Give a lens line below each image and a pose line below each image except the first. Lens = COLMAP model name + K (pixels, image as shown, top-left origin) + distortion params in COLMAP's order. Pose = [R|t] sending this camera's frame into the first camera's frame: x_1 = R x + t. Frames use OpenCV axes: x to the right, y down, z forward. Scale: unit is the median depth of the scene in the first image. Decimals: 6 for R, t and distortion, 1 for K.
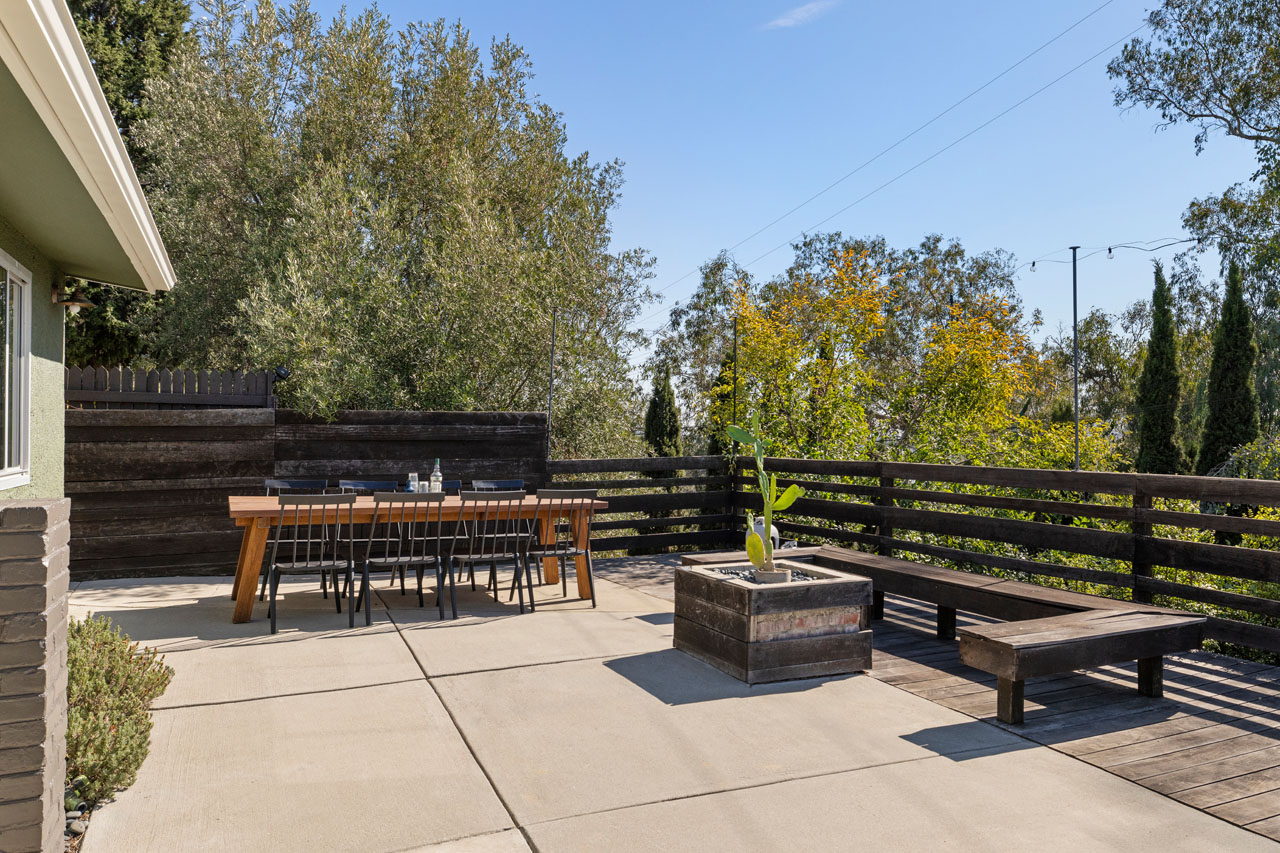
lens RADIAL K [[841.6, 0, 640.0], [0, 841.6, 426.5], [0, 0, 1]] dist [0.031540, -0.000804]
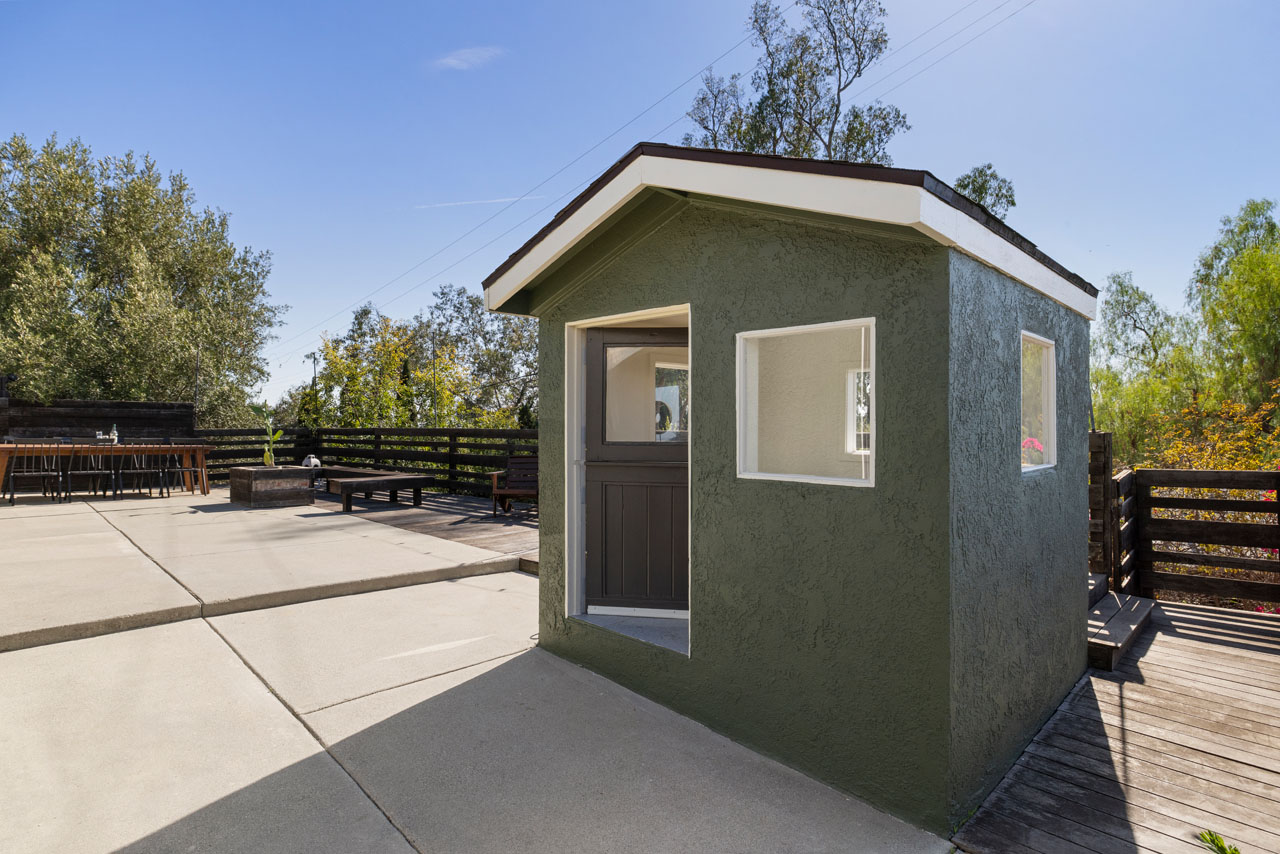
lens RADIAL K [[678.7, 0, 639.5], [0, 678.7, 455.4], [0, 0, 1]] dist [-0.002585, -0.000158]
pose [[0.938538, -0.012699, 0.344943, 0.289083], [-0.001930, 0.999114, 0.042034, 0.034579], [-0.345171, -0.040116, 0.937682, -0.716454]]
